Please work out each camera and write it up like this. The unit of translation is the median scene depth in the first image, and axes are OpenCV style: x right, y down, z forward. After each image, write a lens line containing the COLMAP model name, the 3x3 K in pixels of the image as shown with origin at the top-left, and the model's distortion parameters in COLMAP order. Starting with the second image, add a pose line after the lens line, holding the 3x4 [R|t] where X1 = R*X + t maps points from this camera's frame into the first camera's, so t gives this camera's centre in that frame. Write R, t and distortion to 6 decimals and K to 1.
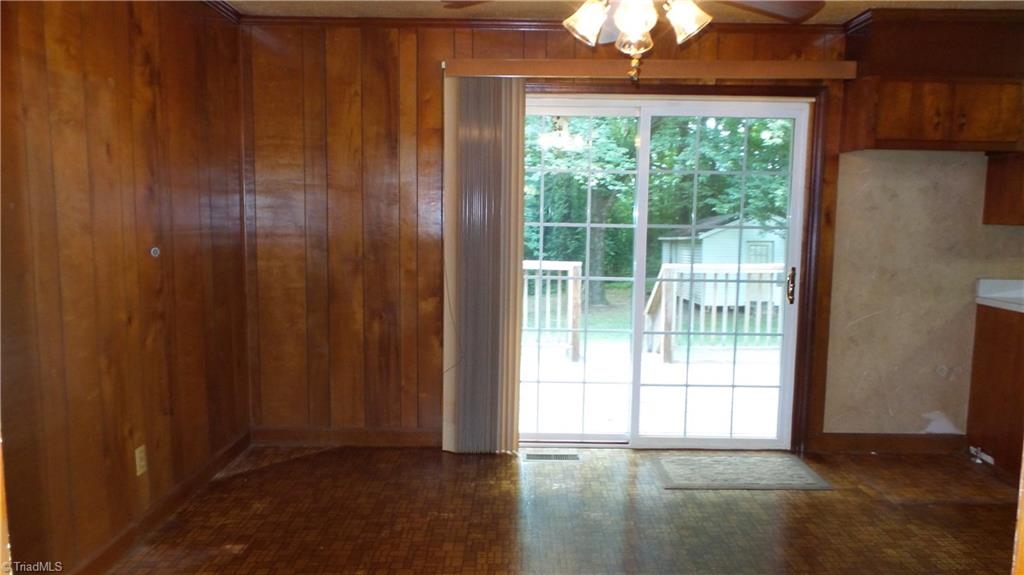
lens RADIAL K [[708.5, 0, 517.7], [0, 708.5, 292.3], [0, 0, 1]] dist [0.001539, -0.000617]
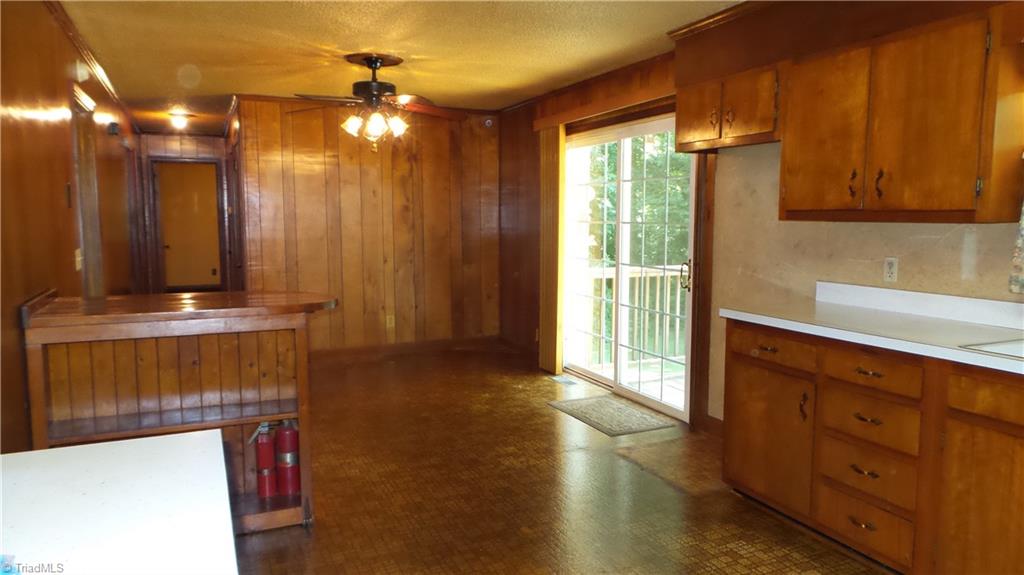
lens RADIAL K [[686.9, 0, 515.6], [0, 686.9, 293.1], [0, 0, 1]] dist [0.002051, 0.000439]
pose [[0.417811, 0.086707, -0.904387, 1.281450], [-0.093512, 0.994253, 0.052122, -0.013023], [0.903709, 0.062794, 0.423518, 0.294381]]
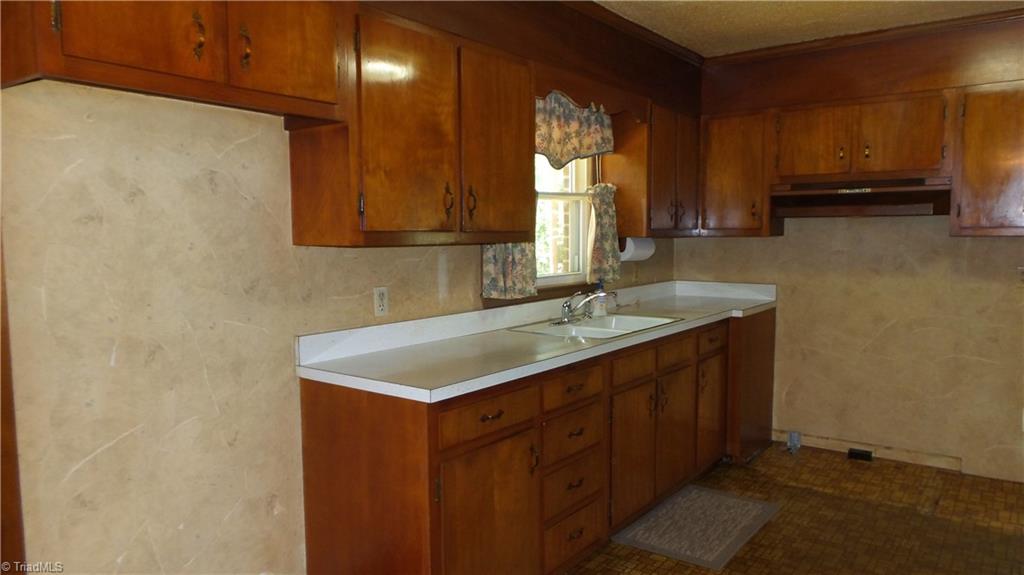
lens RADIAL K [[708.5, 0, 517.7], [0, 708.5, 292.3], [0, 0, 1]] dist [0.001539, -0.000617]
pose [[0.594518, -0.089077, 0.799133, 0.288571], [0.102345, 0.994144, 0.034674, -0.057663], [-0.797542, 0.061172, 0.600154, 0.494787]]
